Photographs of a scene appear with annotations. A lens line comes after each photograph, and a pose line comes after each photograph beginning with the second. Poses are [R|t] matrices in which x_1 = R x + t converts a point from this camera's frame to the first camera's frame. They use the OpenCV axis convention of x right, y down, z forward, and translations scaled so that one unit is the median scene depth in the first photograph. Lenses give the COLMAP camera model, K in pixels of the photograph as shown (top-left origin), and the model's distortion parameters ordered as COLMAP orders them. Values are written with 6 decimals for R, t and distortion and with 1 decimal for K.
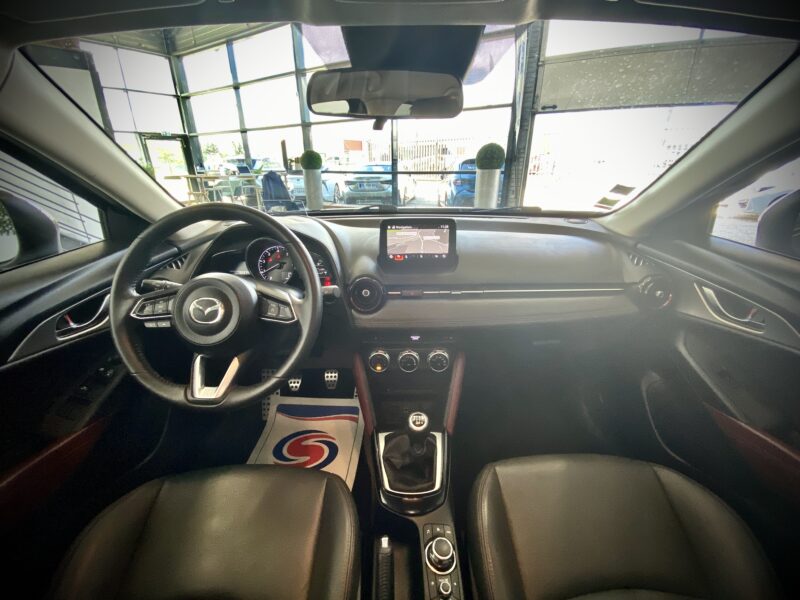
lens RADIAL K [[325.9, 0, 400.6], [0, 325.9, 303.5], [0, 0, 1]] dist [-0.000763, -0.010680]
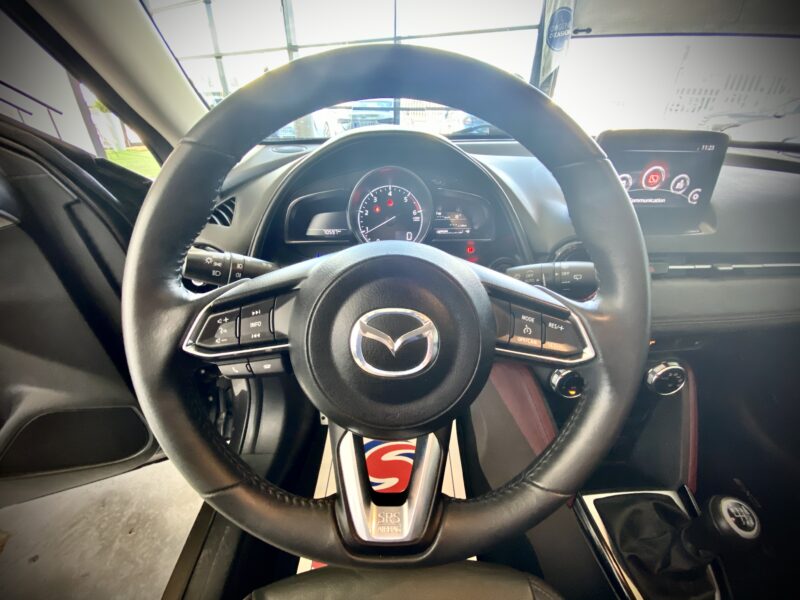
lens RADIAL K [[329.1, 0, 402.4], [0, 329.1, 295.6], [0, 0, 1]] dist [0.001389, -0.011047]
pose [[0.998896, -0.009555, 0.045993, -0.563608], [0.003872, 0.992511, 0.122092, -0.076155], [-0.046816, -0.121779, 0.991453, 0.575154]]
